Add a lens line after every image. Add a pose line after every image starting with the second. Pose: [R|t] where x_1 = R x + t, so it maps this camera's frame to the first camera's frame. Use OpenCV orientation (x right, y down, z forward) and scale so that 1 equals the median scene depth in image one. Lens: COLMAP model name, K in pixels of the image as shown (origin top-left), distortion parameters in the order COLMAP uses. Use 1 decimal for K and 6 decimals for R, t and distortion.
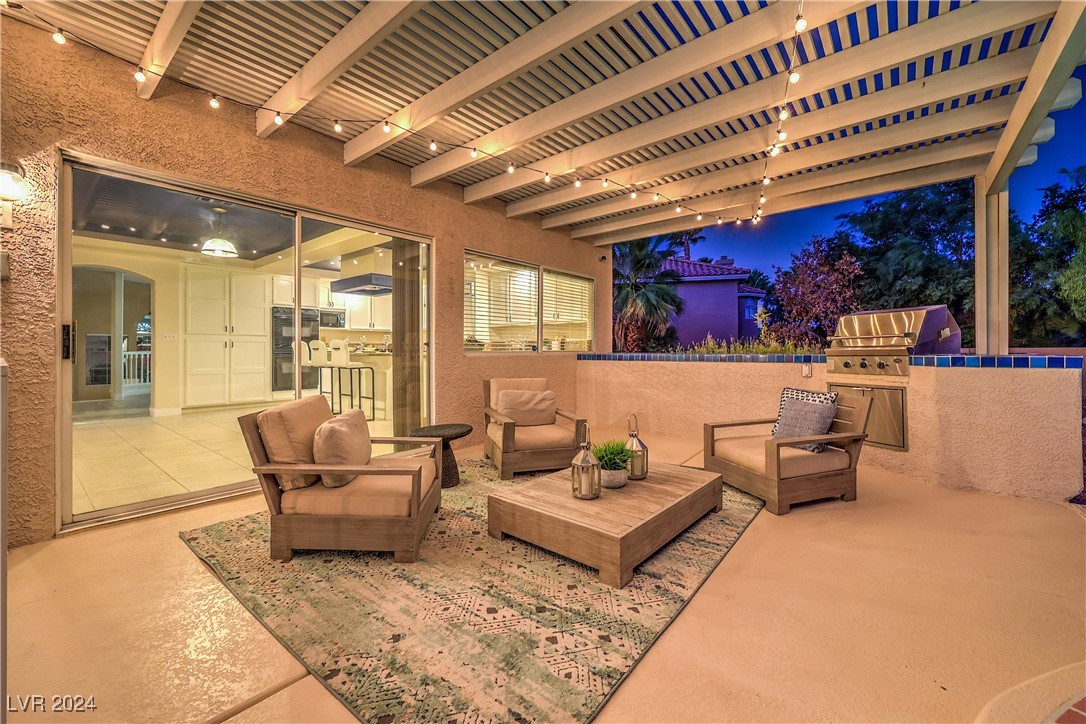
lens RADIAL K [[438.8, 0, 545.3], [0, 438.8, 347.1], [0, 0, 1]] dist [-0.000200, -0.000033]
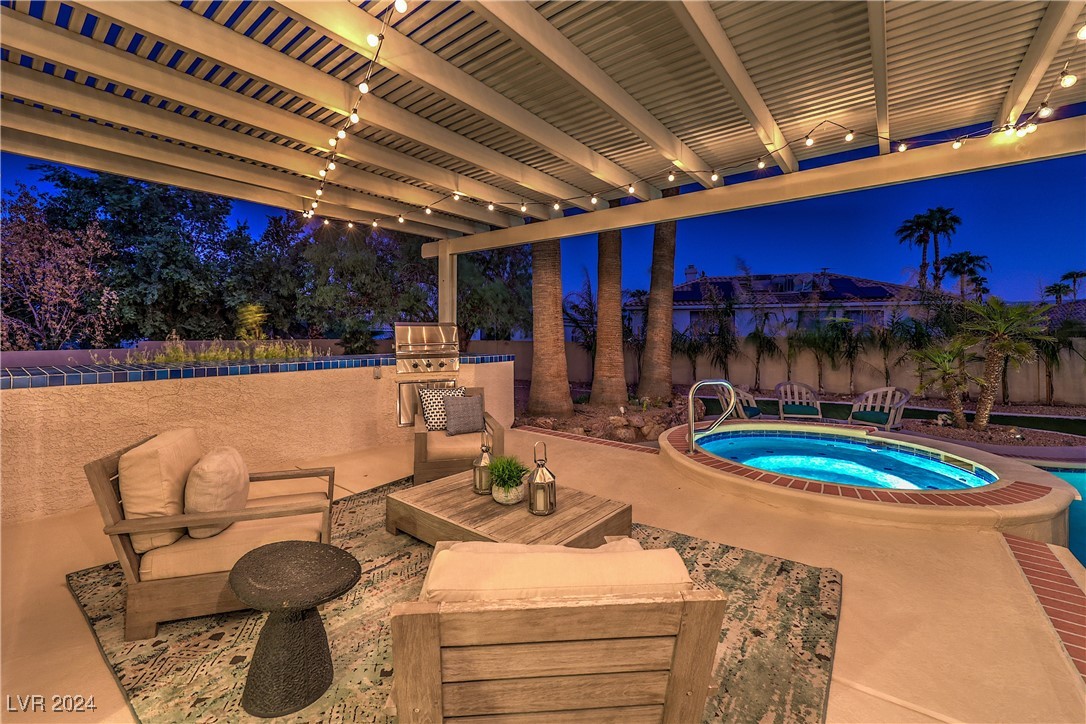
lens RADIAL K [[447.5, 0, 547.7], [0, 447.5, 333.2], [0, 0, 1]] dist [0.001029, 0.000139]
pose [[-0.027903, 0.006521, 0.999589, -0.651022], [-0.006239, 0.999958, -0.006698, -0.049533], [-0.999591, -0.006424, -0.027861, 0.687282]]
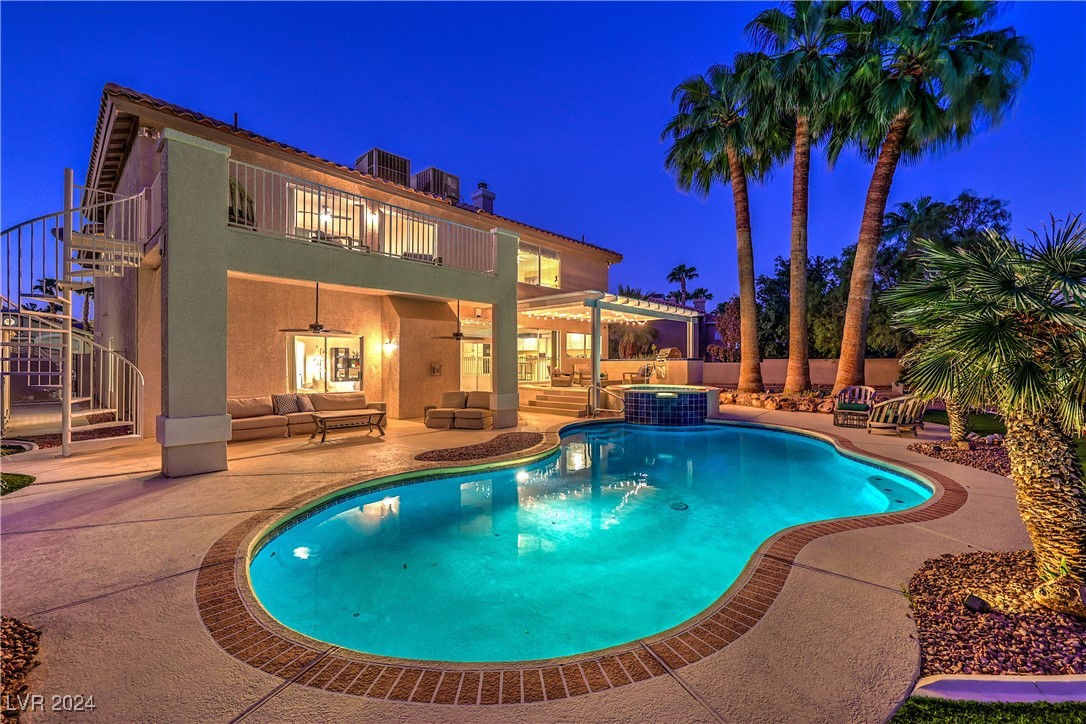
lens RADIAL K [[438.8, 0, 545.3], [0, 438.8, 347.1], [0, 0, 1]] dist [-0.000200, -0.000033]
pose [[0.998267, -0.002114, -0.058817, -0.187460], [0.000595, 0.999666, -0.025837, 0.021223], [0.058852, 0.025757, 0.997934, -3.709521]]
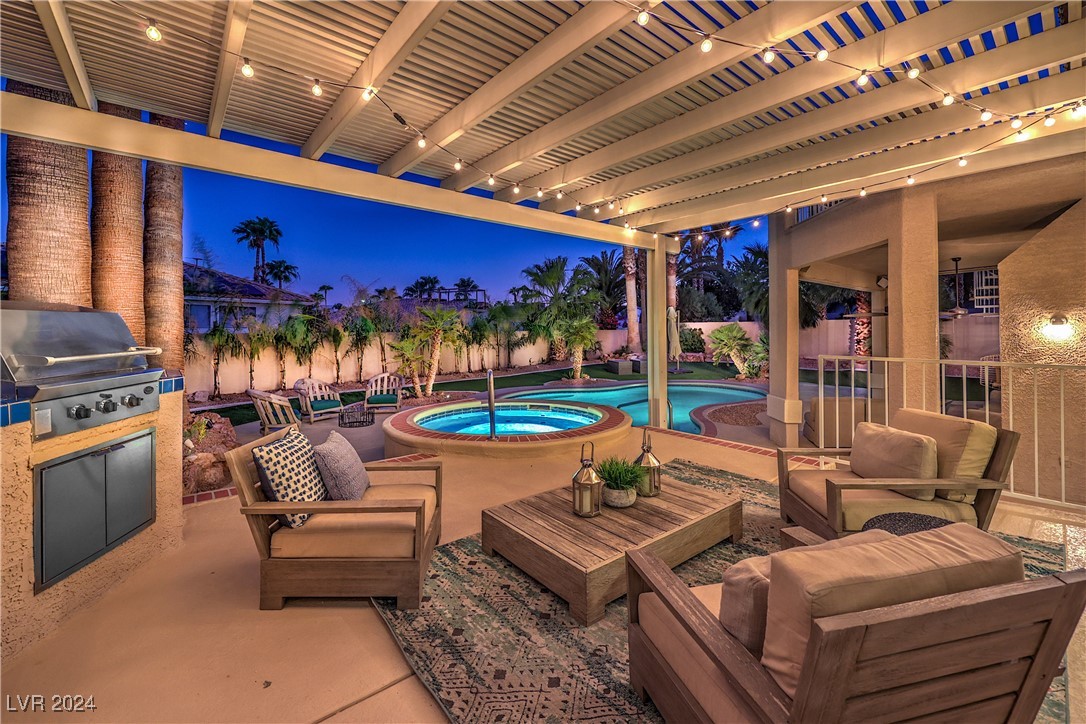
lens RADIAL K [[447.5, 0, 547.7], [0, 447.5, 333.2], [0, 0, 1]] dist [0.001029, 0.000139]
pose [[-0.982692, 0.006542, 0.185130, 0.084903], [0.006916, 0.999975, 0.001373, -0.044710], [-0.185116, 0.002629, -0.982713, 1.451981]]
